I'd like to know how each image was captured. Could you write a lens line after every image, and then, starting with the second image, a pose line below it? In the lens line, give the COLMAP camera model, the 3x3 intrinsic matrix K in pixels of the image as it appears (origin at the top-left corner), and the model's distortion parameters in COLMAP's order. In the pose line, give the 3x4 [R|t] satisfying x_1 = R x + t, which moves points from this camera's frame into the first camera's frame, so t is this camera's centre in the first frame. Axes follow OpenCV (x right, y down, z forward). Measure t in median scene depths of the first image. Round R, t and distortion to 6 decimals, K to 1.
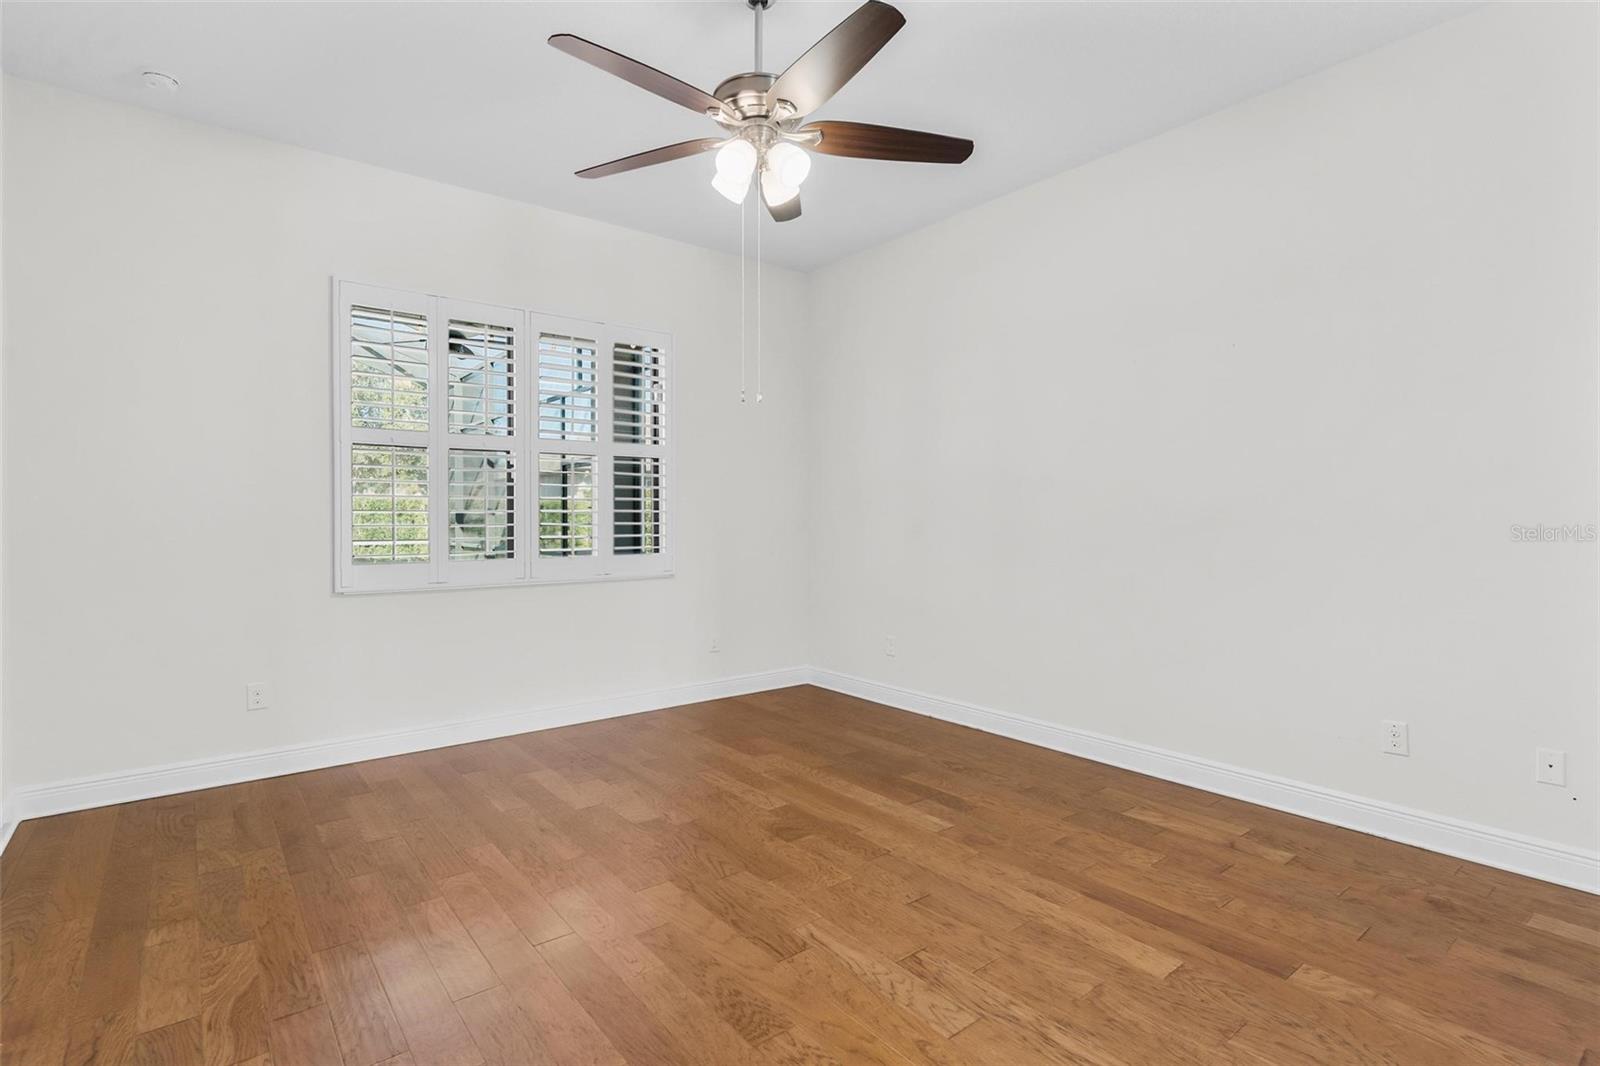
lens RADIAL K [[782.1, 0, 791.0], [0, 782.1, 512.7], [0, 0, 1]] dist [0.006485, 0.000570]
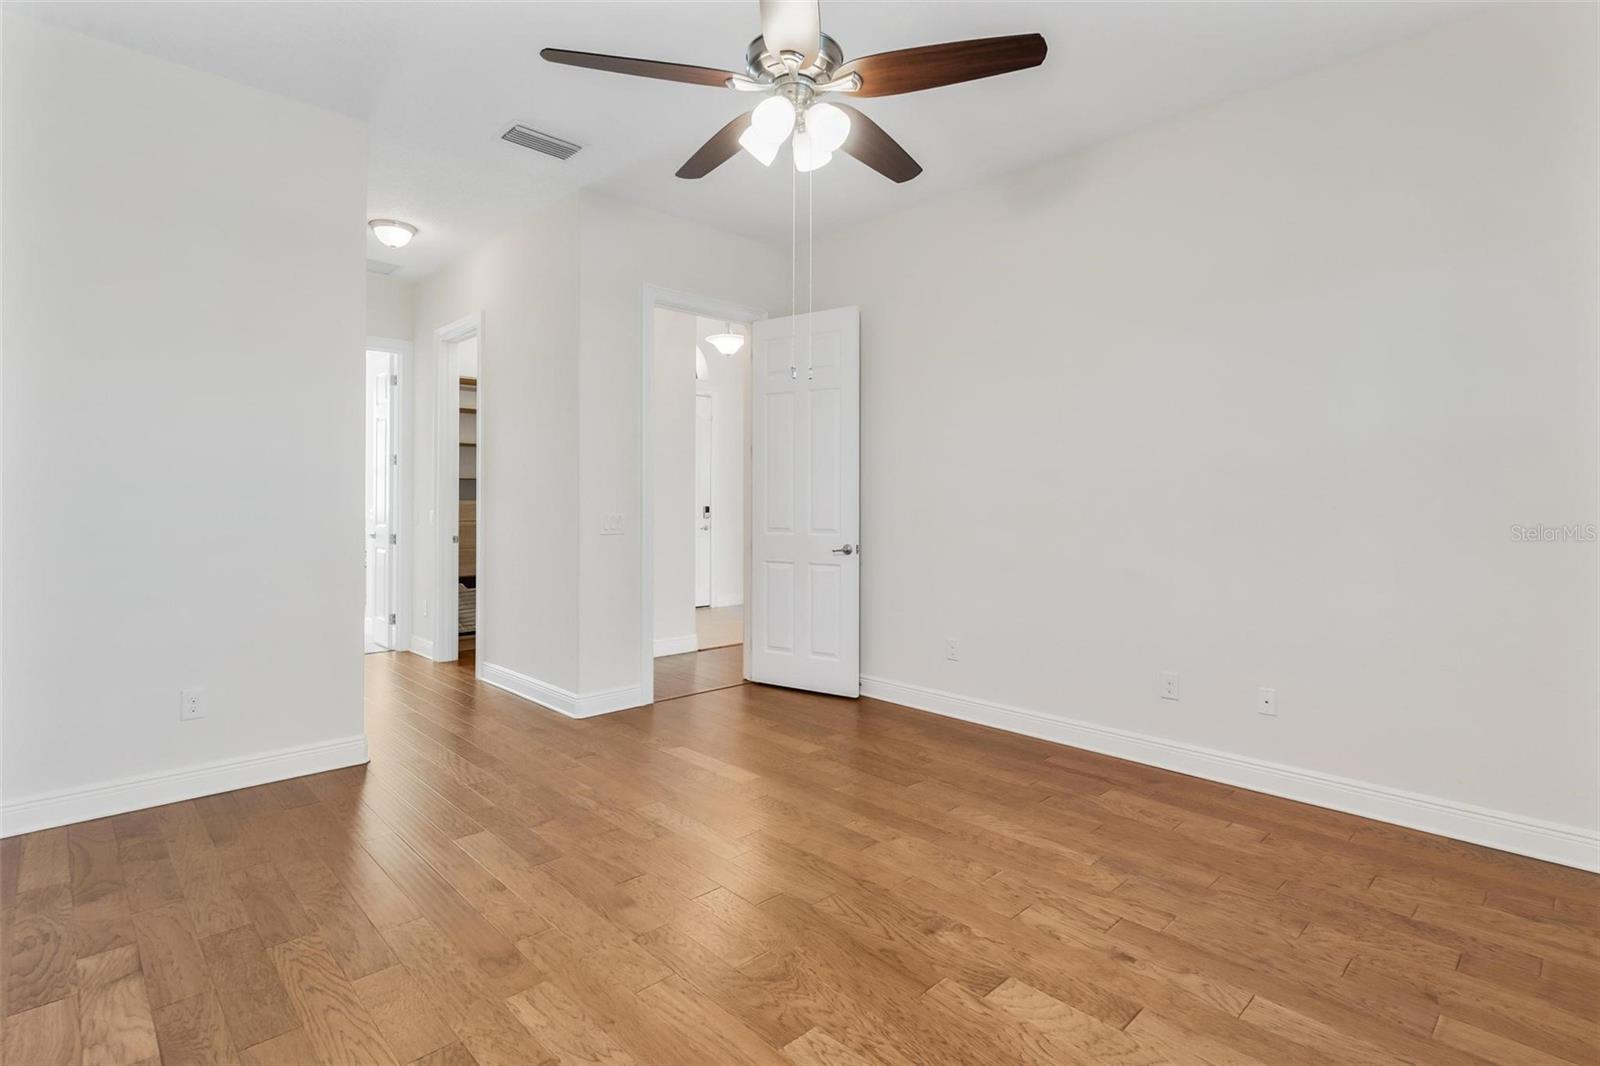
lens RADIAL K [[782.1, 0, 791.0], [0, 782.1, 512.7], [0, 0, 1]] dist [0.006485, 0.000570]
pose [[-0.995280, 0.000946, -0.097044, 0.051772], [0.000033, 0.999956, 0.009406, 0.009701], [0.097048, 0.009358, -0.995236, 1.935095]]
